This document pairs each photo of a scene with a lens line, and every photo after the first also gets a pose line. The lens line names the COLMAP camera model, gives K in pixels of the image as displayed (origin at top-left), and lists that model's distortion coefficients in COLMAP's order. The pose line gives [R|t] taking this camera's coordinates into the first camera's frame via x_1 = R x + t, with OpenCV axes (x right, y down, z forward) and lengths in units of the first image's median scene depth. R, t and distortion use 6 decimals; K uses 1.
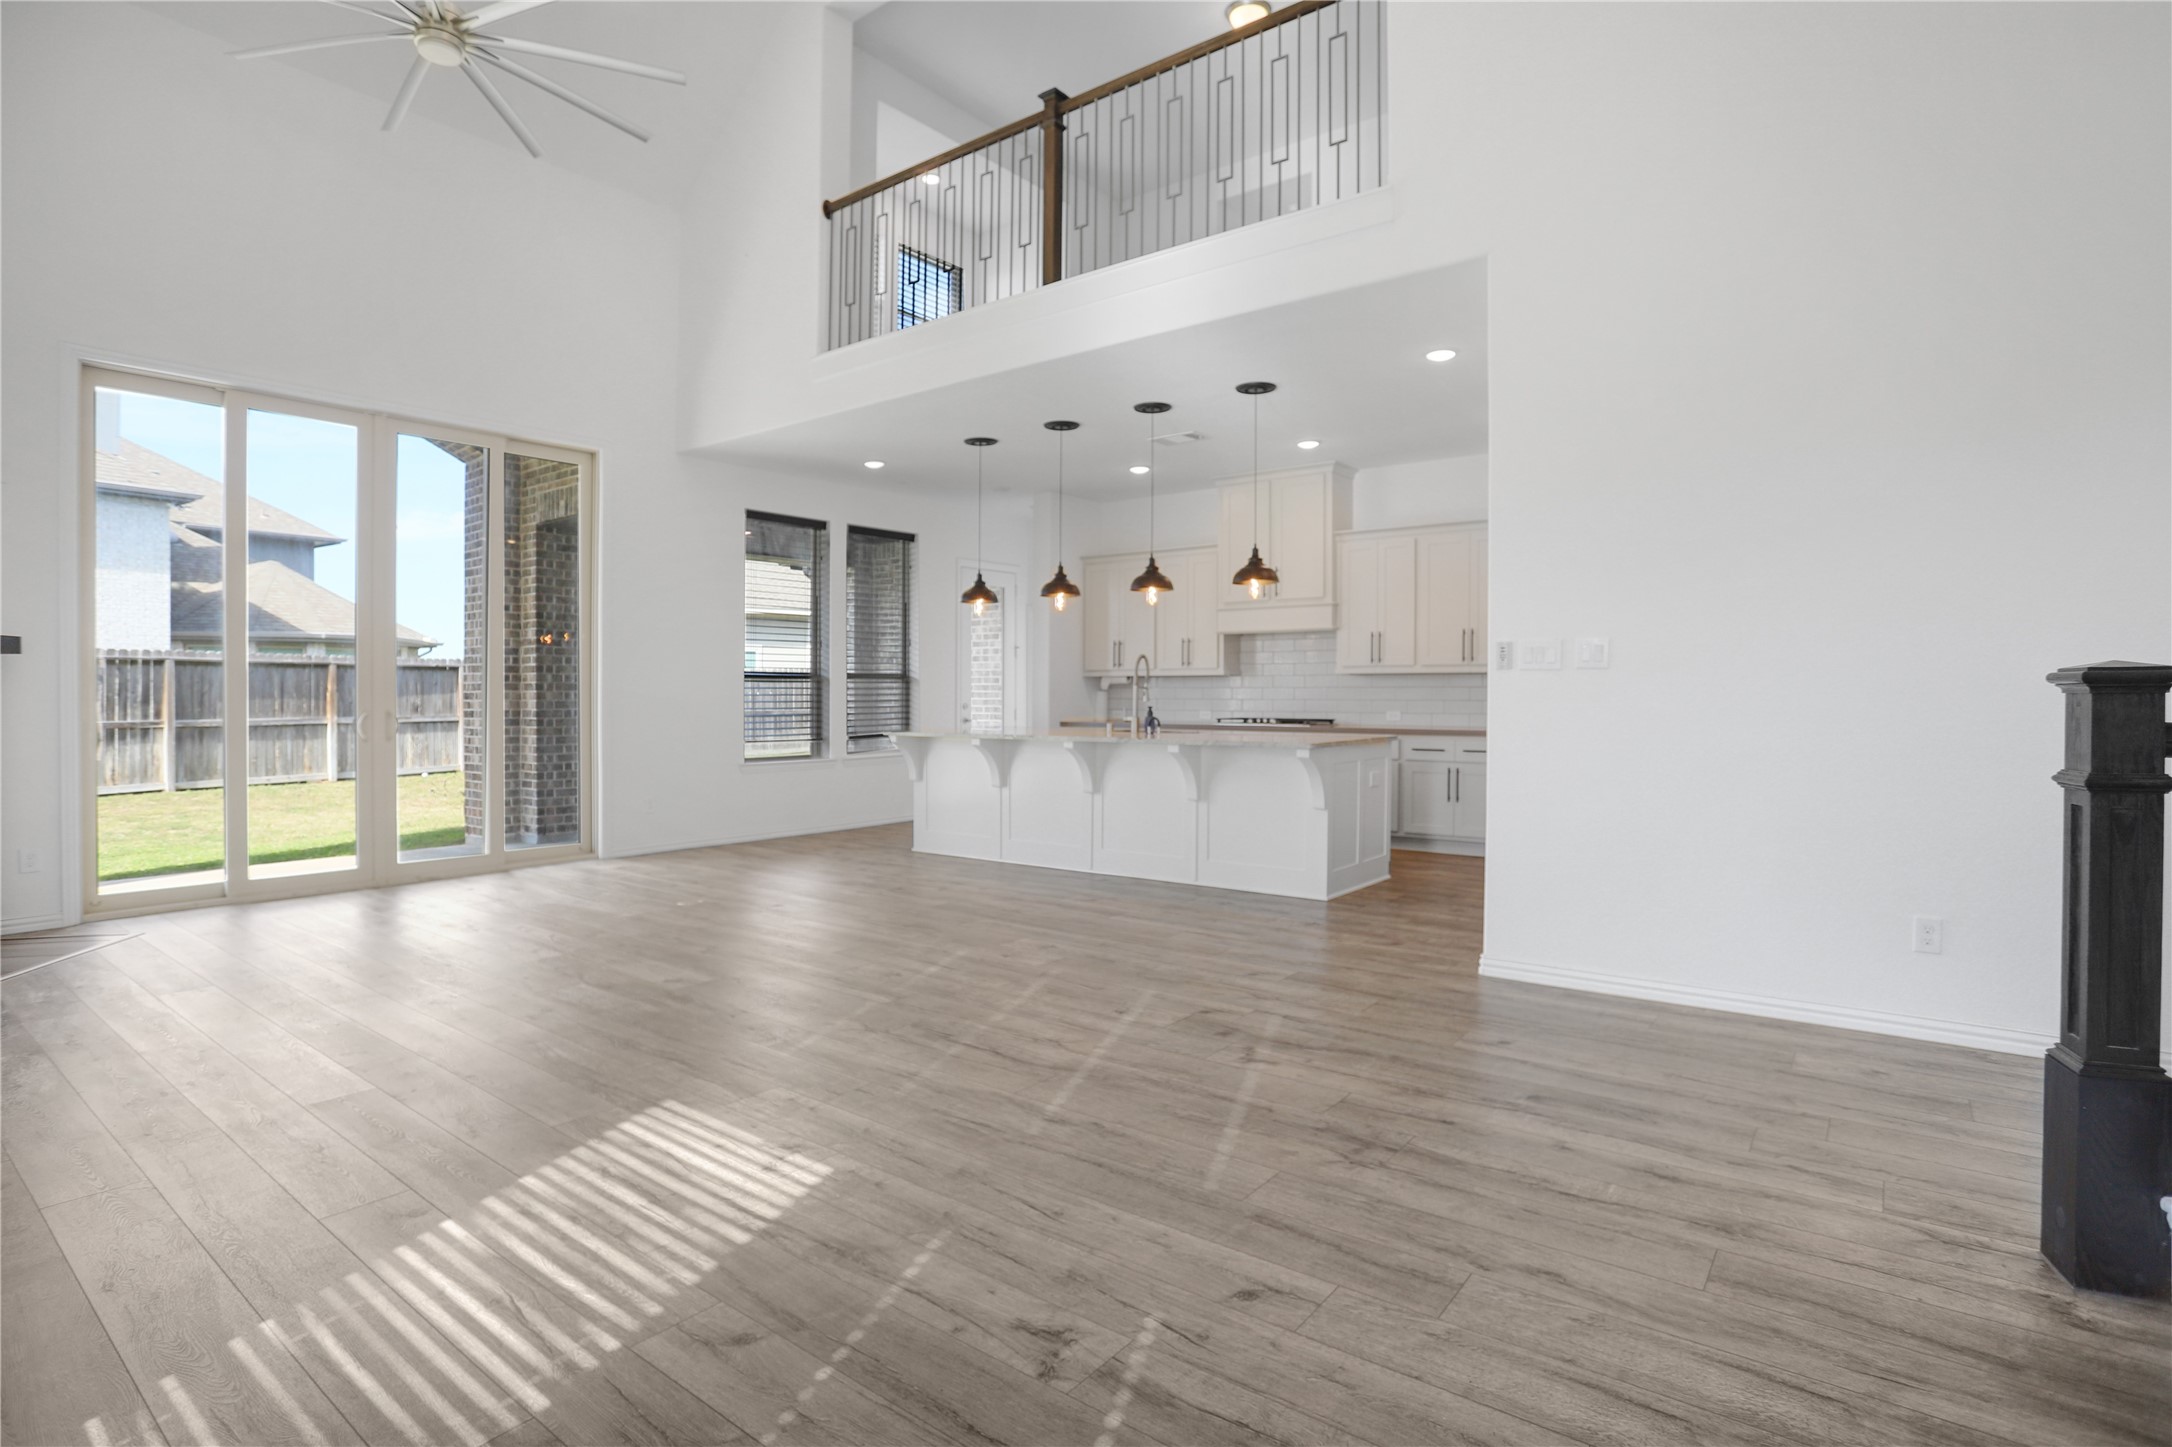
lens RADIAL K [[1099.4, 0, 1088.2], [0, 1099.4, 715.2], [0, 0, 1]] dist [-0.035348, 0.000326]
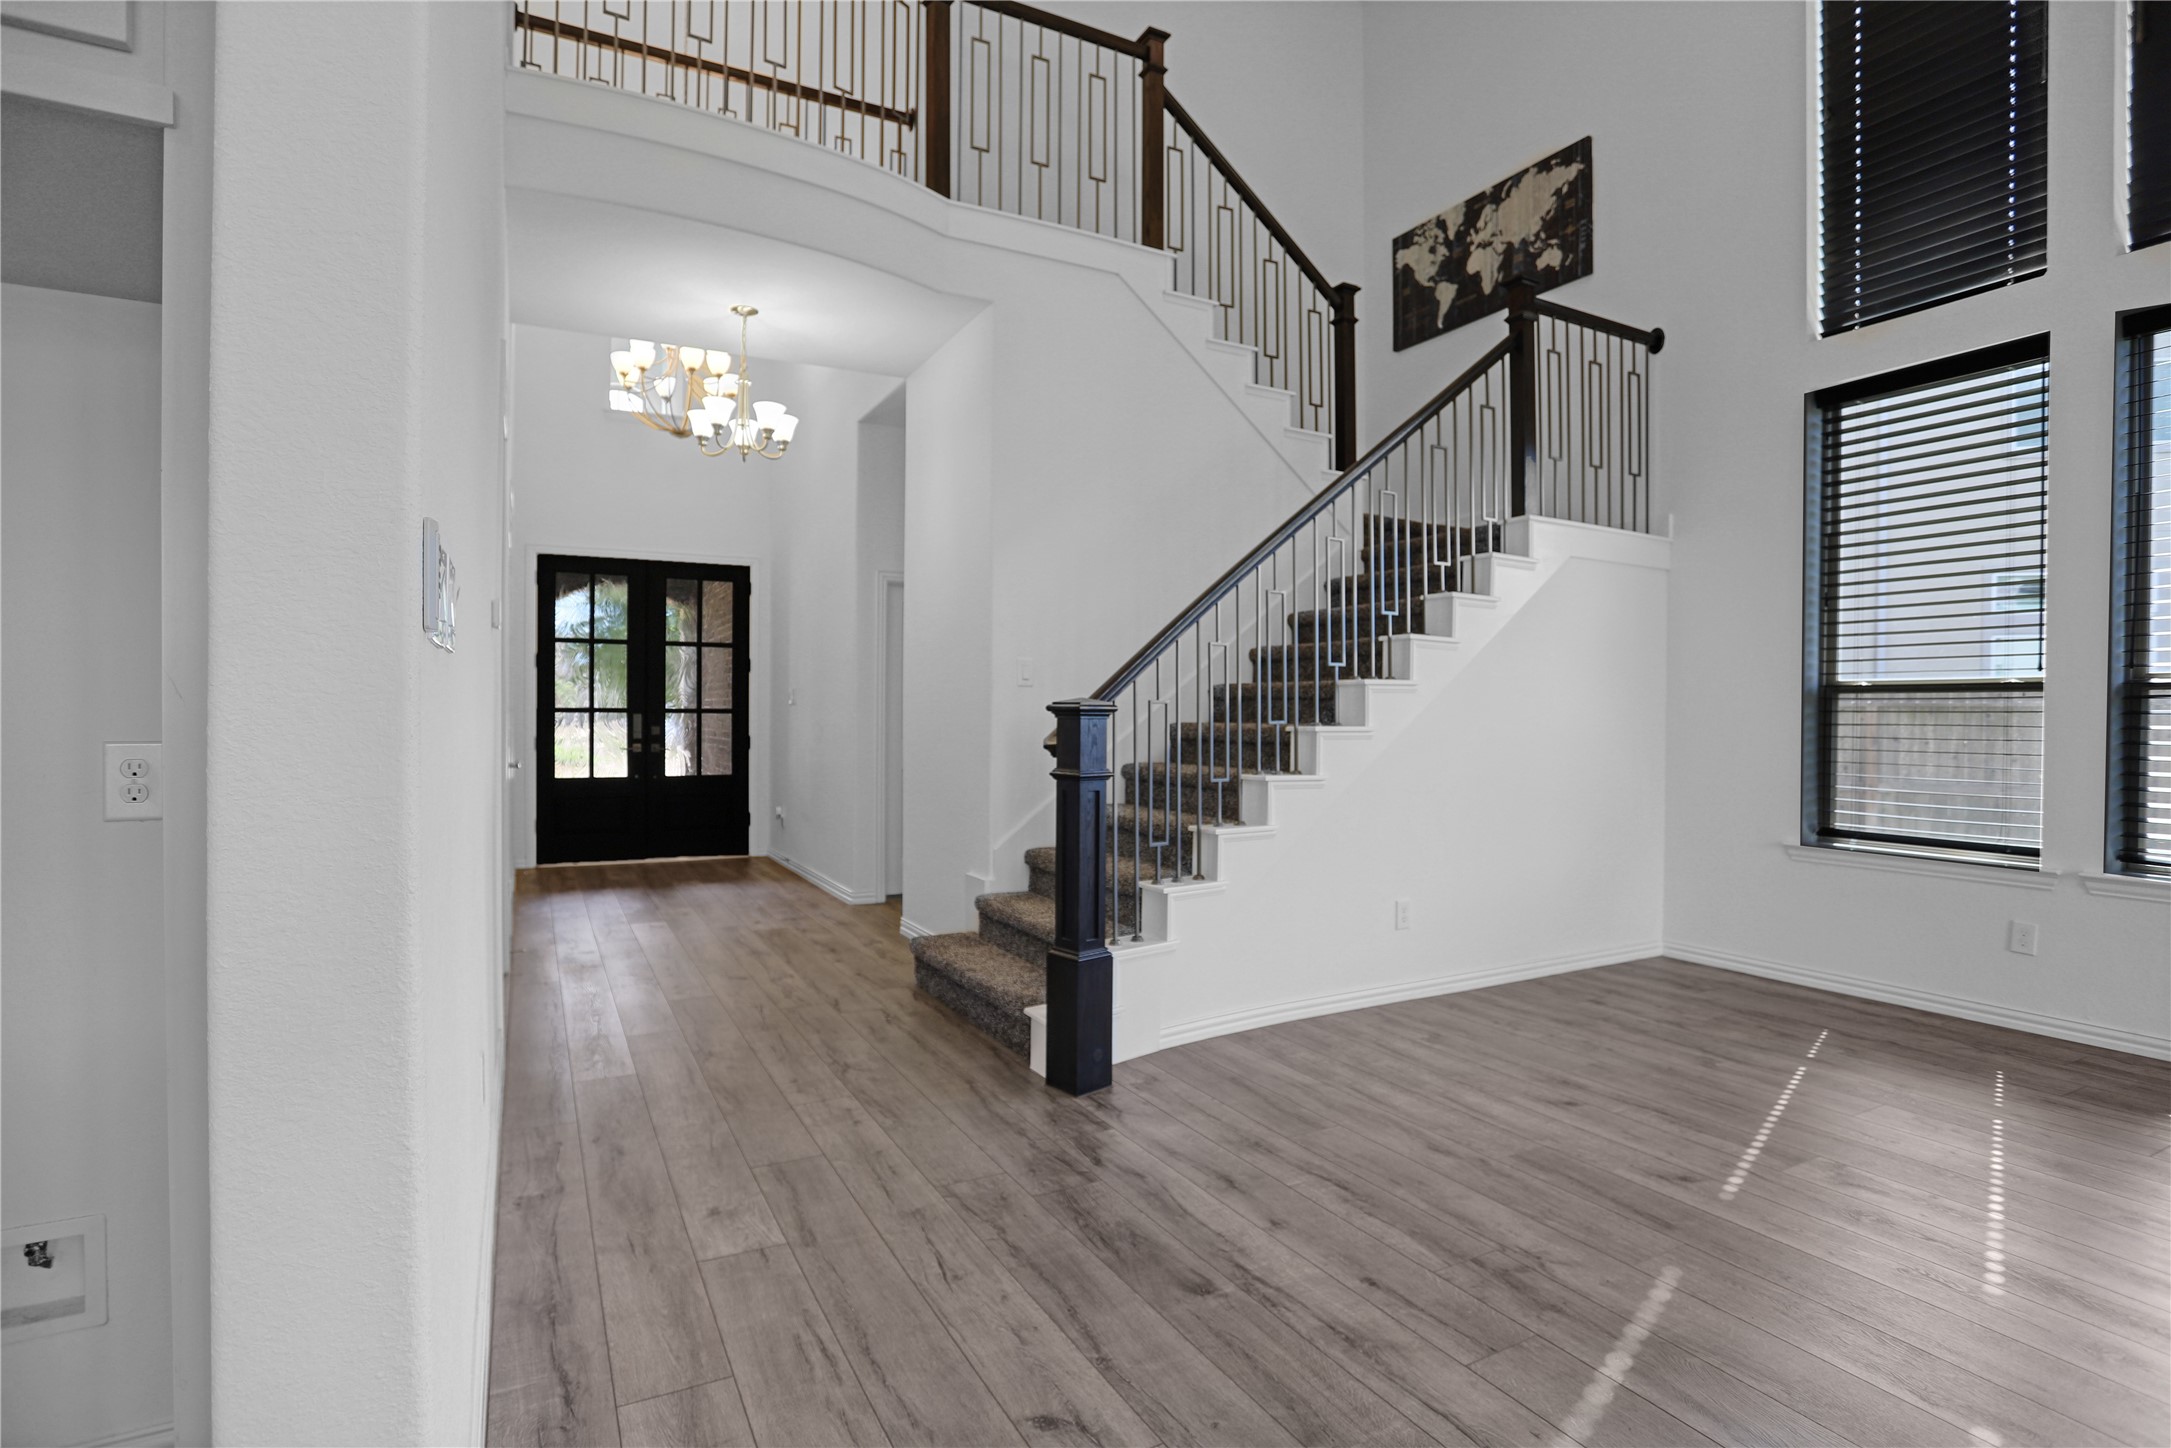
lens RADIAL K [[1098.9, 0, 1076.1], [0, 1098.9, 714.8], [0, 0, 1]] dist [-0.035348, 0.000326]
pose [[-0.915368, -0.003611, 0.402602, 0.237829], [0.000534, 0.999948, 0.010183, -0.034991], [-0.402618, 0.009536, -0.915318, 1.977283]]
